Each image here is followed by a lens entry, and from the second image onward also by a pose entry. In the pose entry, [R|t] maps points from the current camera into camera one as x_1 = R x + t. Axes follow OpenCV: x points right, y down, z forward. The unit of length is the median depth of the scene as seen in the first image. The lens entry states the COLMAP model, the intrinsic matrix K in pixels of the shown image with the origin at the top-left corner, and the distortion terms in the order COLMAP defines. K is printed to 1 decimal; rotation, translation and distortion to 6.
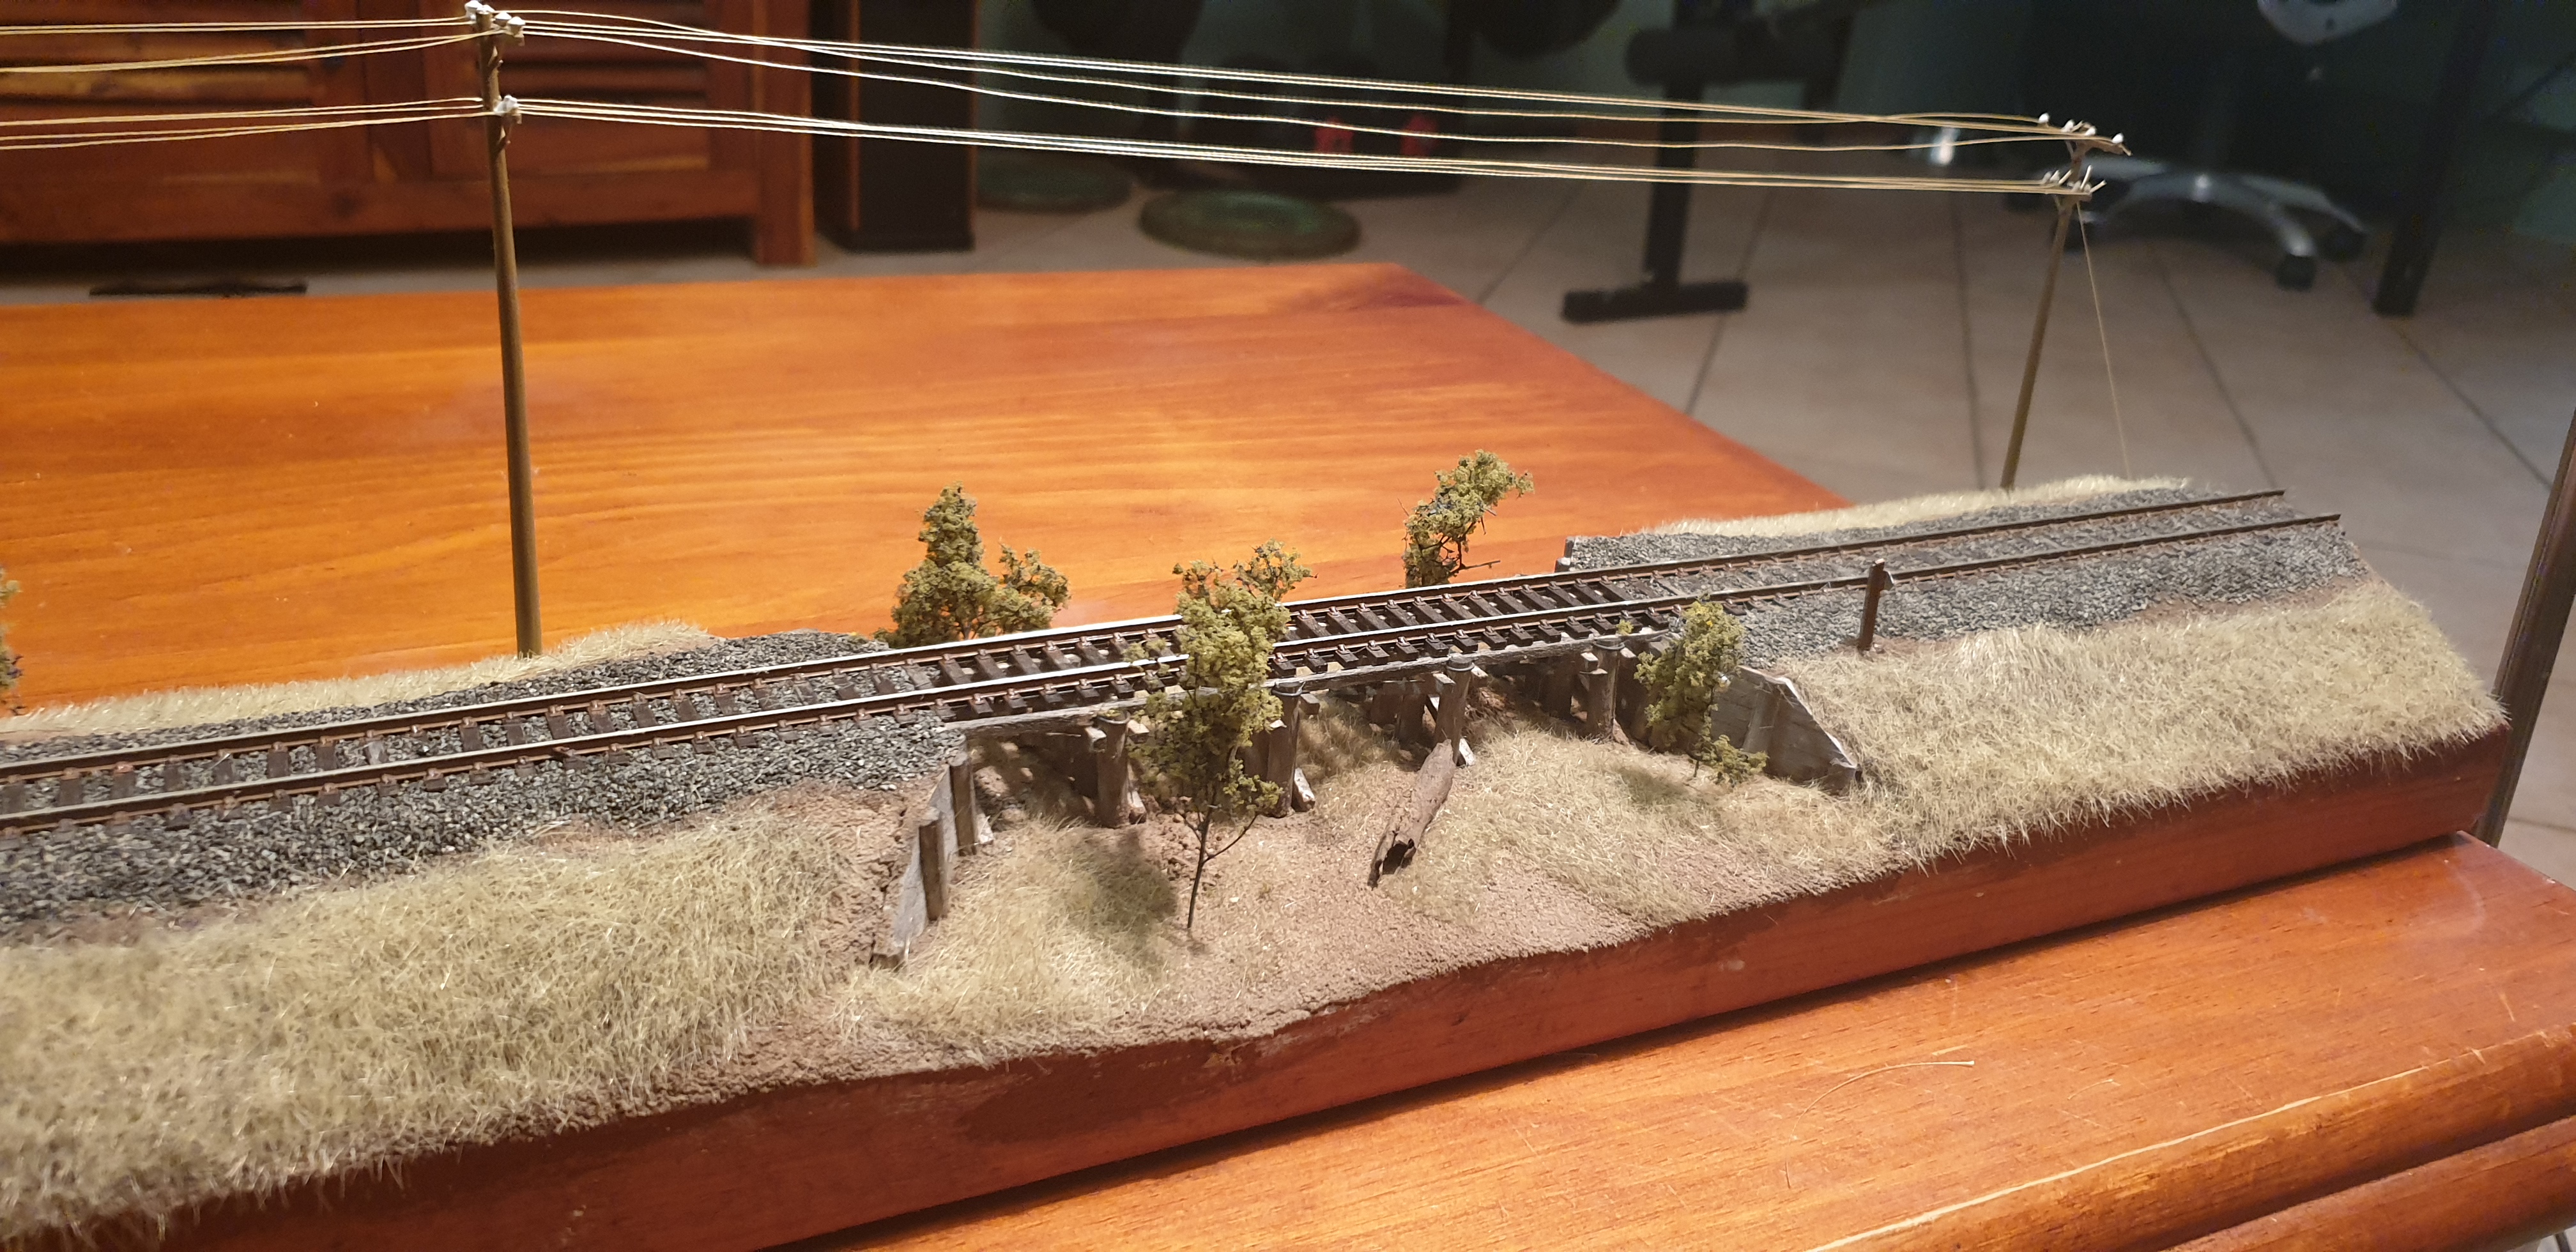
lens RADIAL K [[1877.5, 0, 1288.0], [0, 1877.5, 626.0], [0, 0, 1]] dist [0.070638, -0.006599]
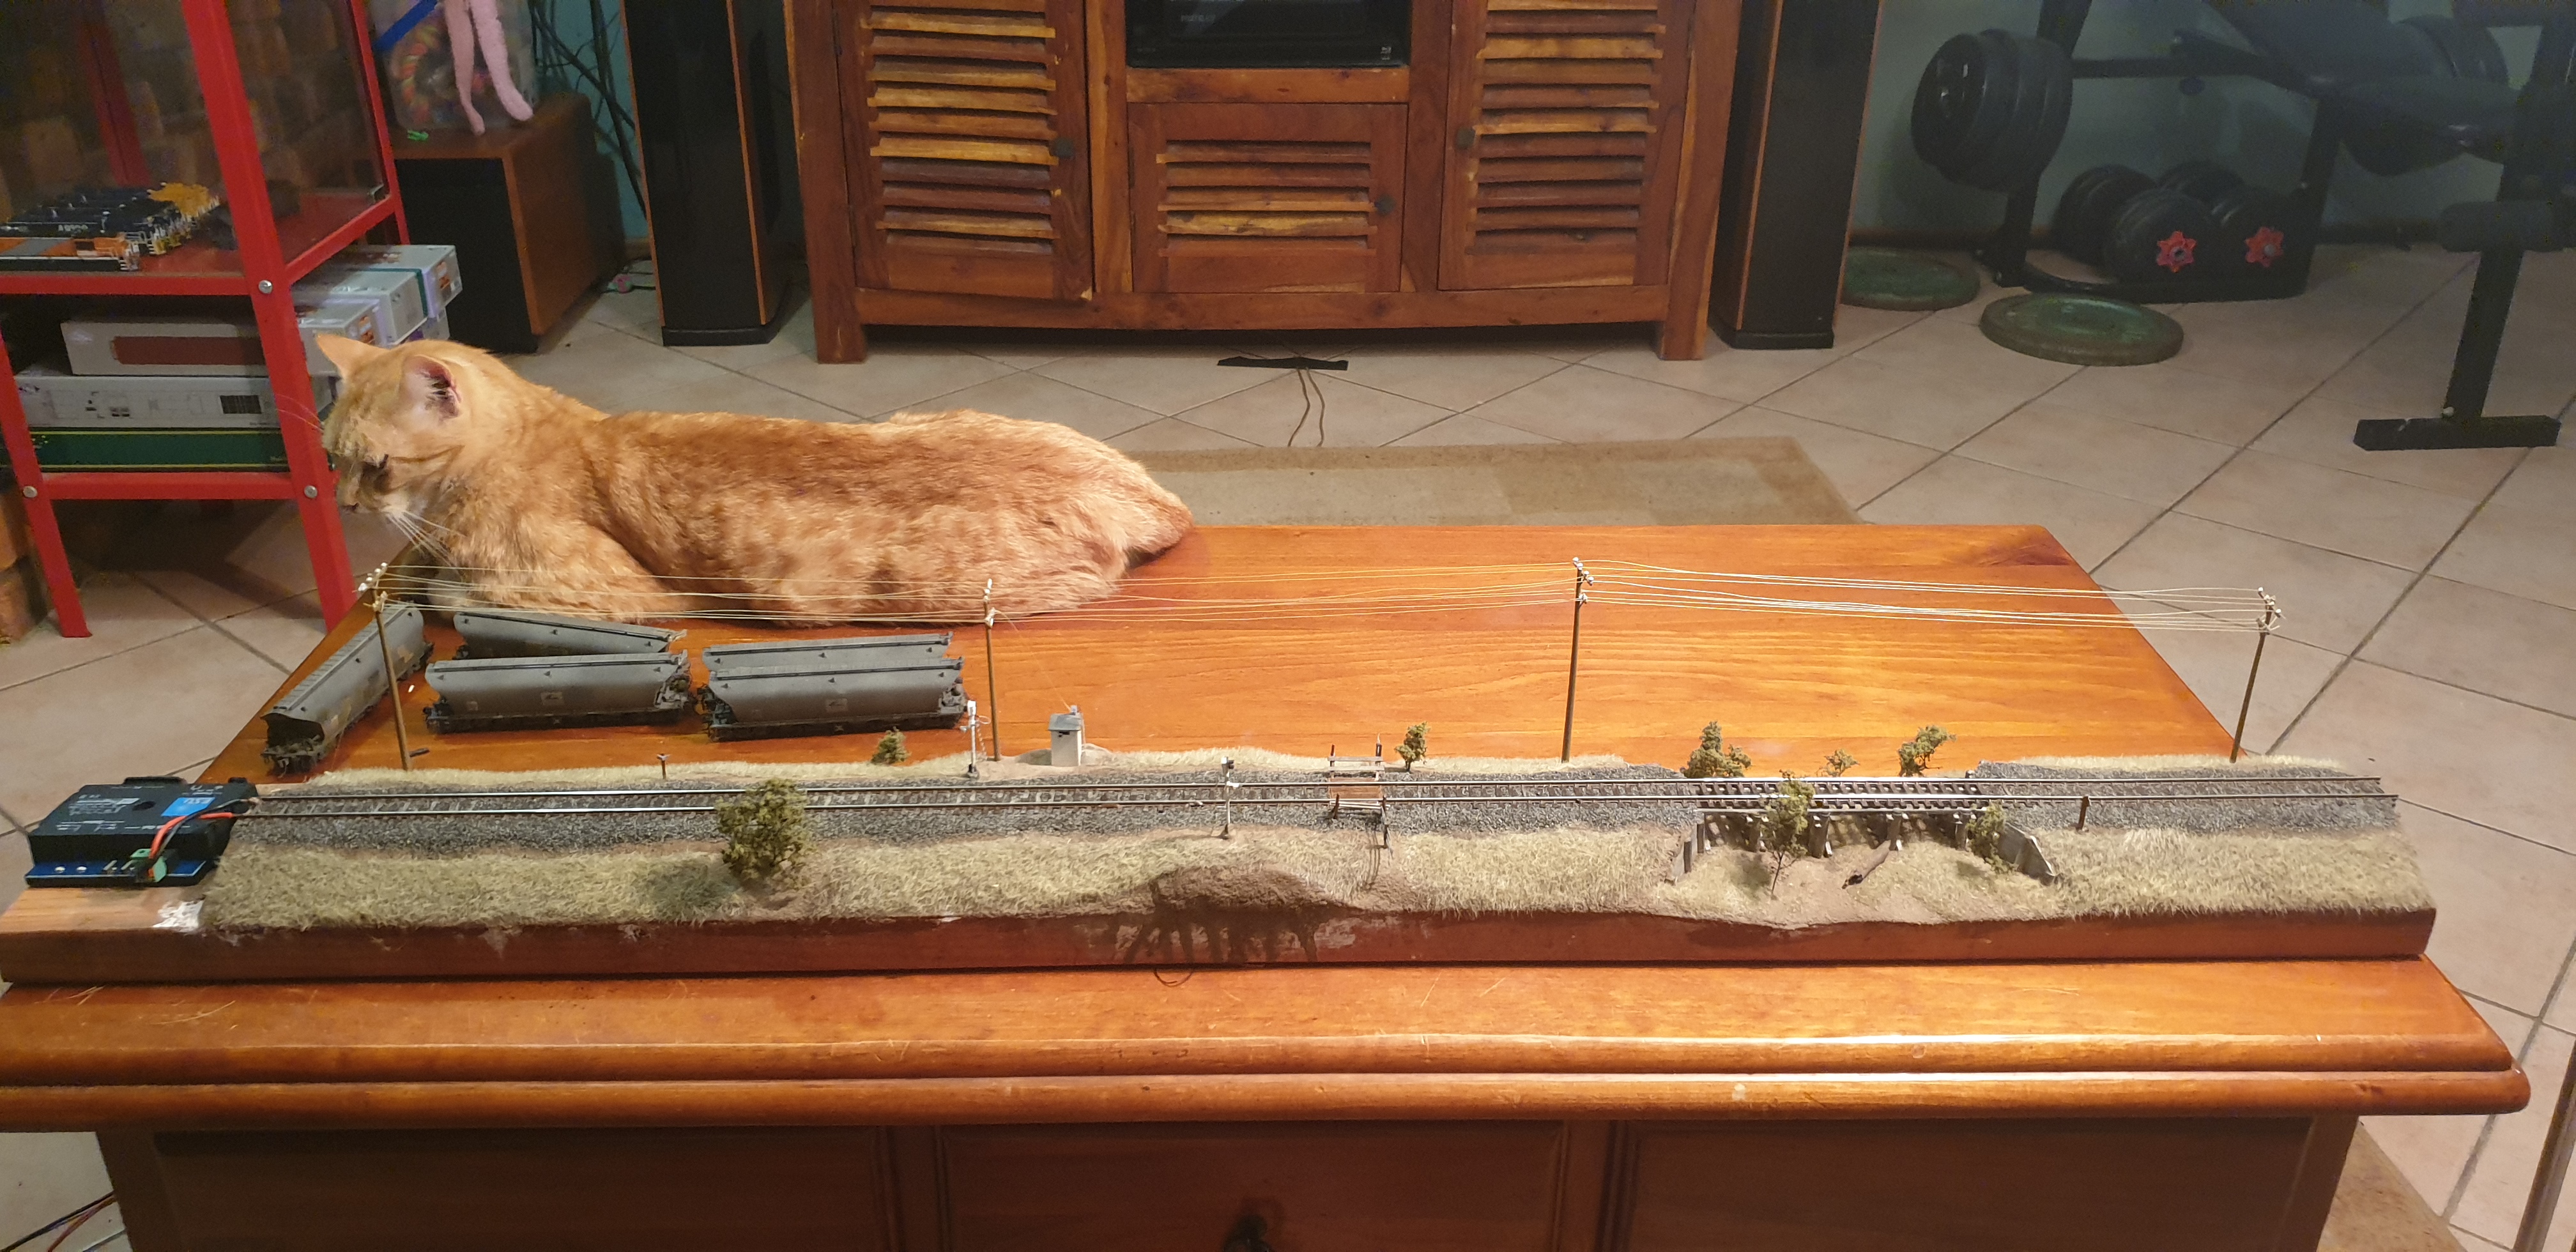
lens RADIAL K [[2103.6, 0, 1288.0], [0, 2103.6, 626.0], [0, 0, 1]] dist [0.019523, 0.044753]
pose [[0.905505, 0.120626, -0.406828, 0.519014], [-0.107069, 0.992672, 0.056022, -0.331709], [0.410605, -0.007170, 0.911785, -2.170579]]
